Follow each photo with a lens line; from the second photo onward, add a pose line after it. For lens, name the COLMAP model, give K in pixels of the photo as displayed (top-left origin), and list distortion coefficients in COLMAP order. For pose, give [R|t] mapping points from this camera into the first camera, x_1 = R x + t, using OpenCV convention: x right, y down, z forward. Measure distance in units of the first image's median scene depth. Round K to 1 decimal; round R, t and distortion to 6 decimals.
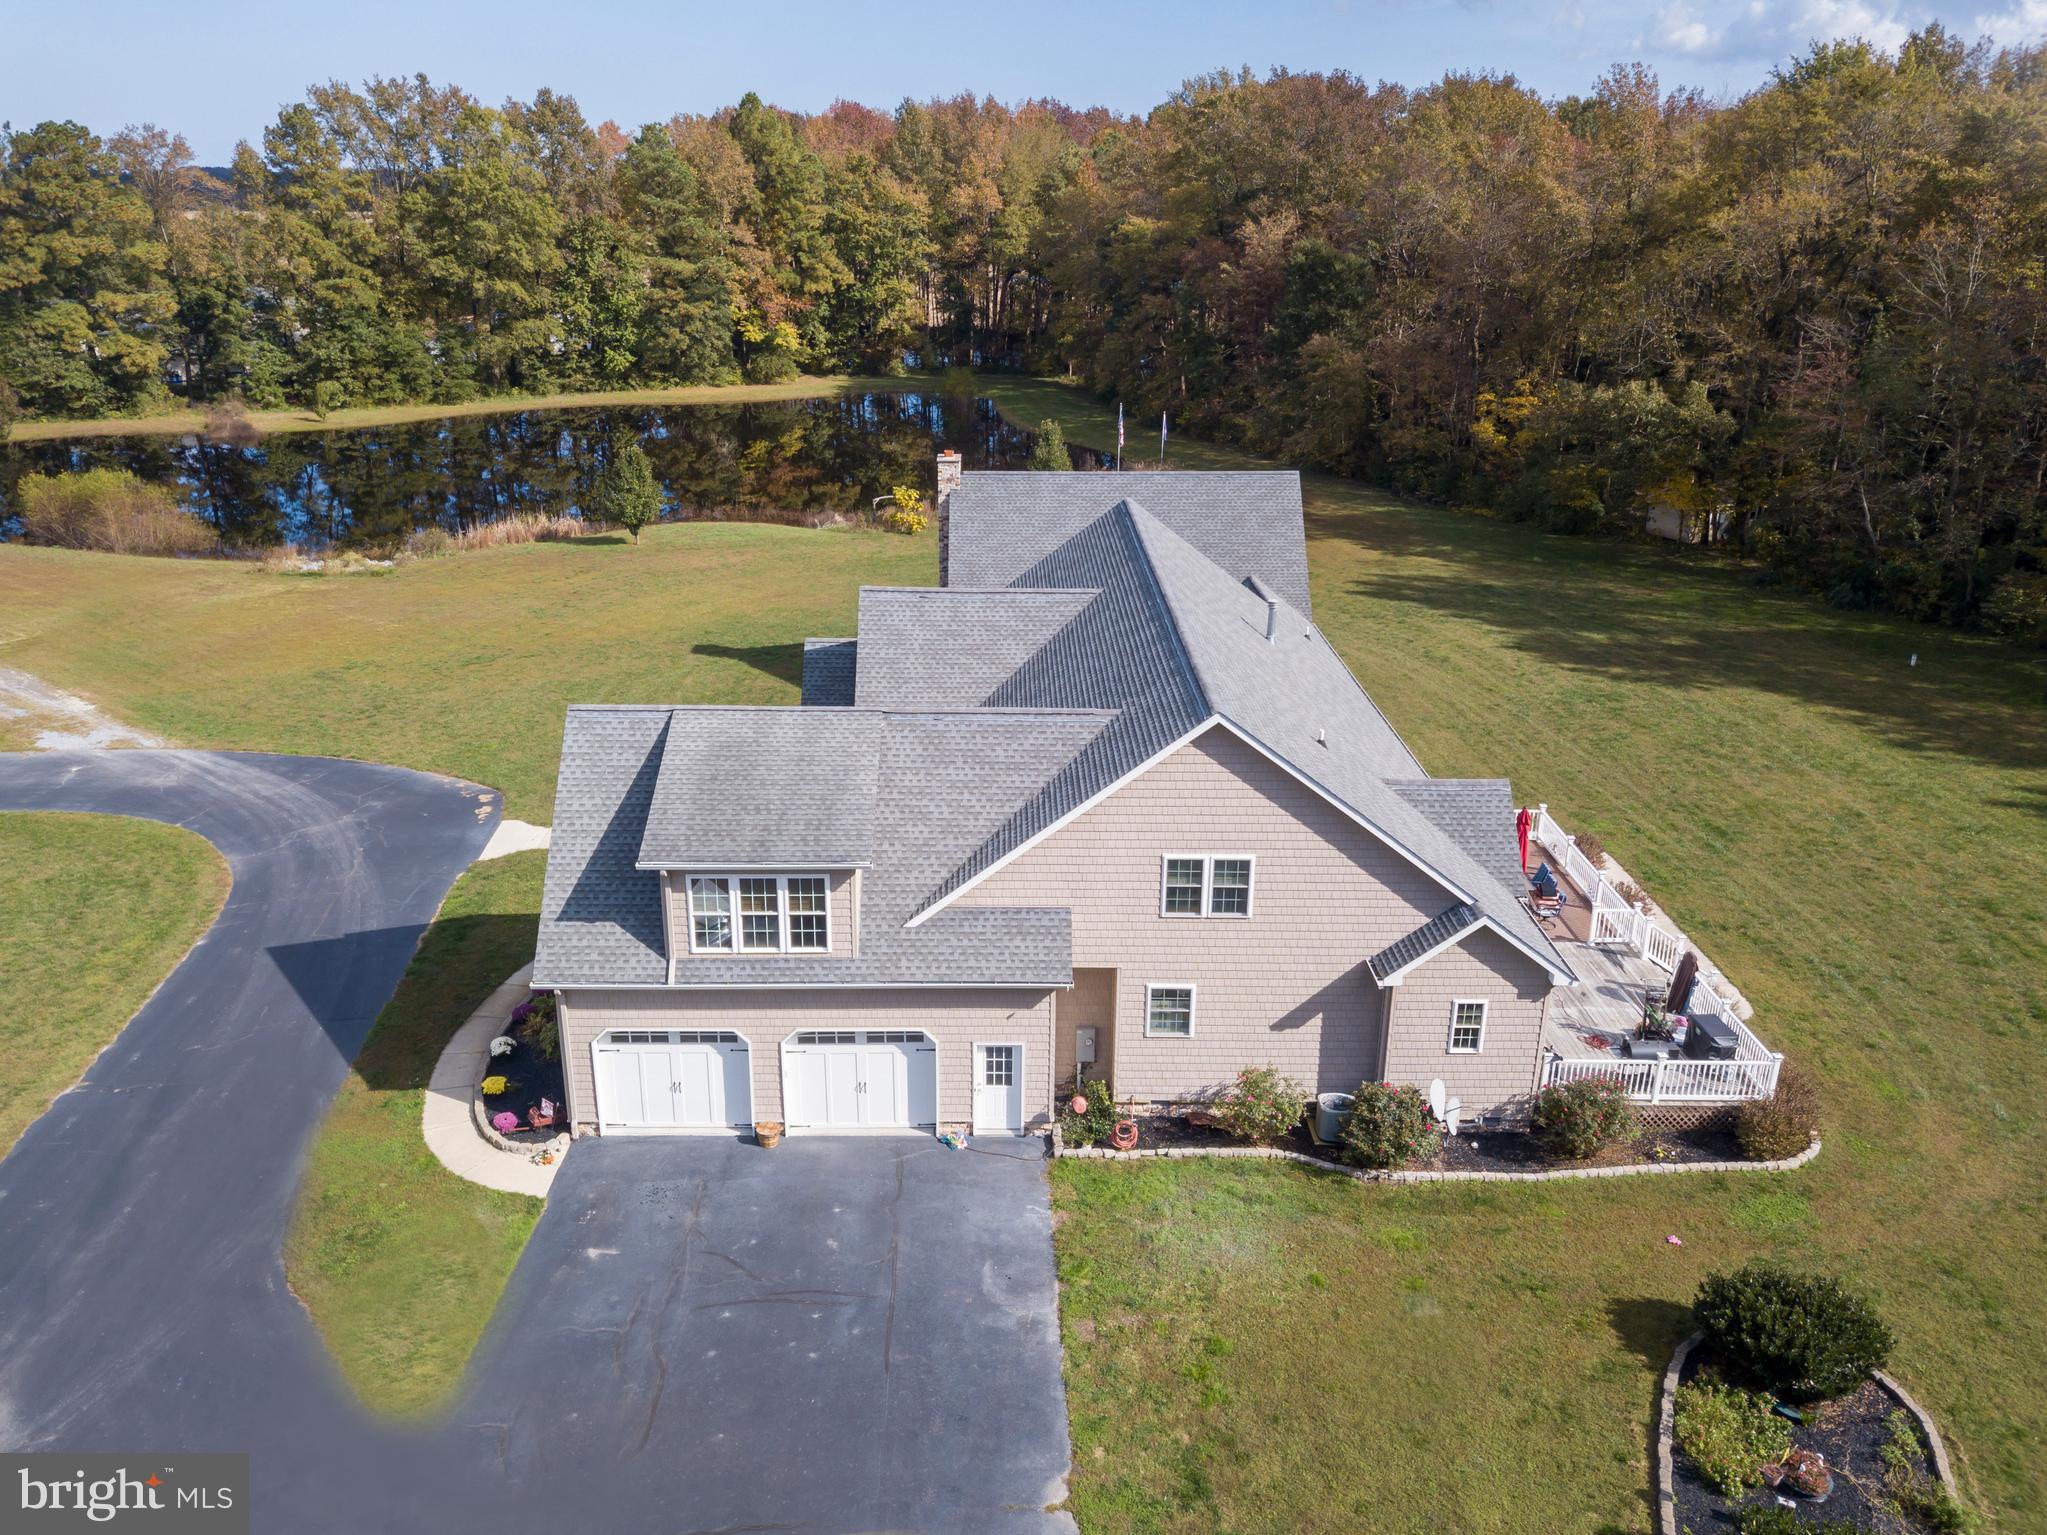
lens RADIAL K [[1598.7, 0, 981.9], [0, 1598.7, 770.7], [0, 0, 1]] dist [0.031694, -0.005386]
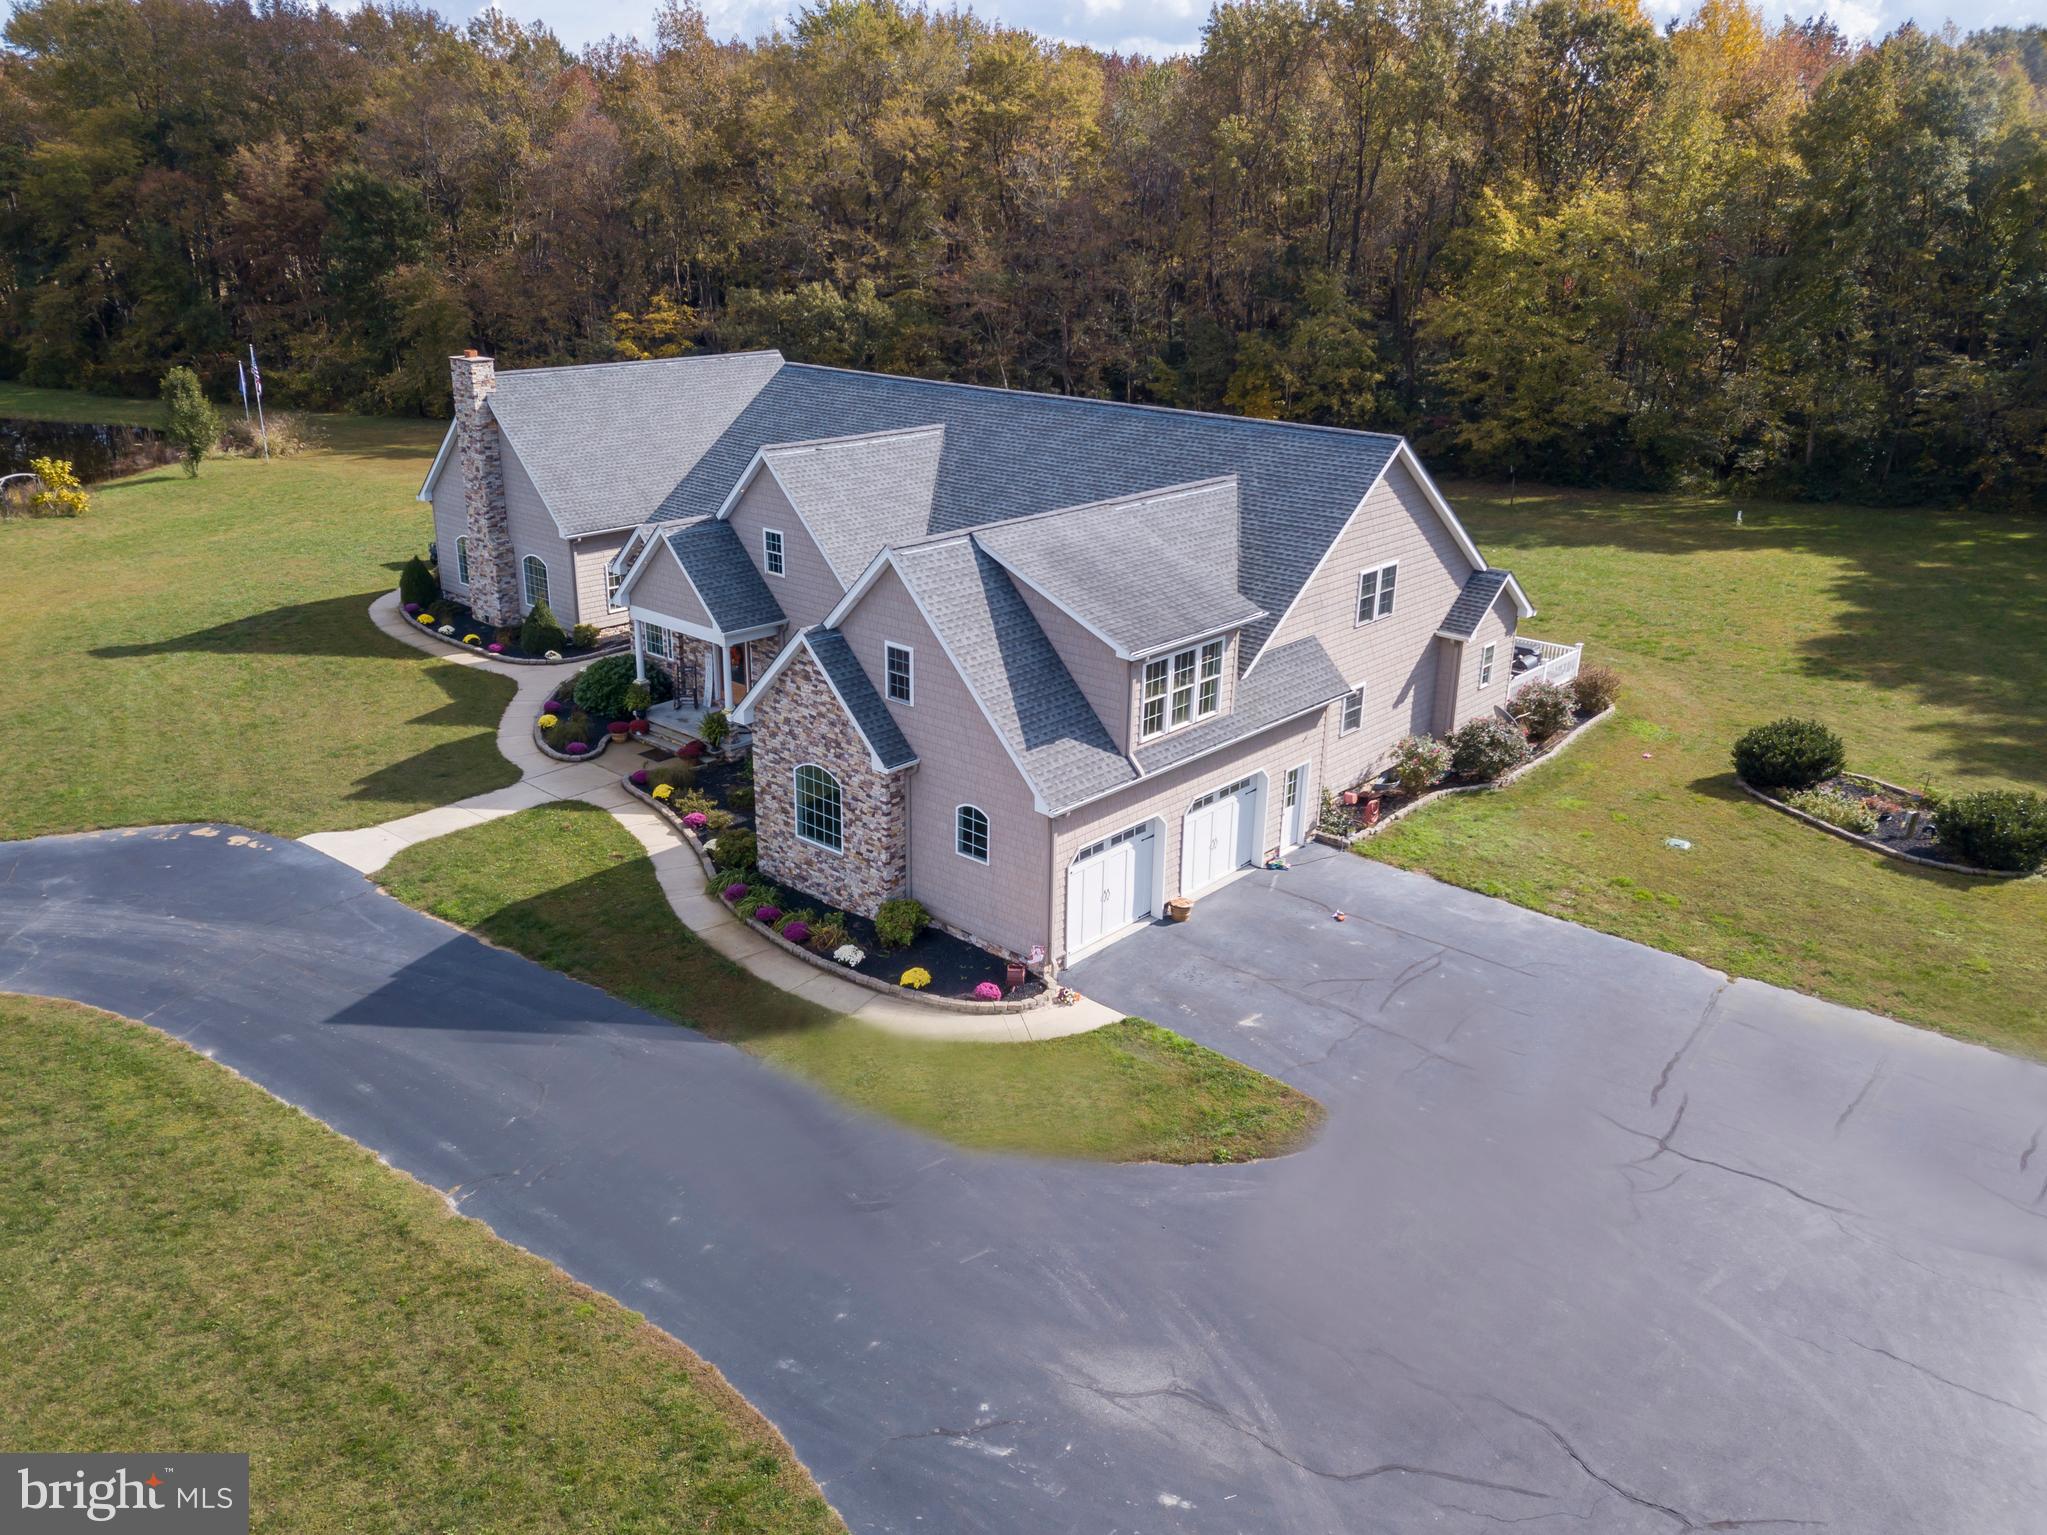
lens RADIAL K [[1590.8, 0, 1023.5], [0, 1590.8, 767.5], [0, 0, 1]] dist [0.025836, 0.004211]
pose [[0.670429, -0.250743, 0.698321, -0.898326], [0.246245, 0.963016, 0.109377, 0.000593], [-0.699920, 0.098629, 0.707378, 0.334419]]
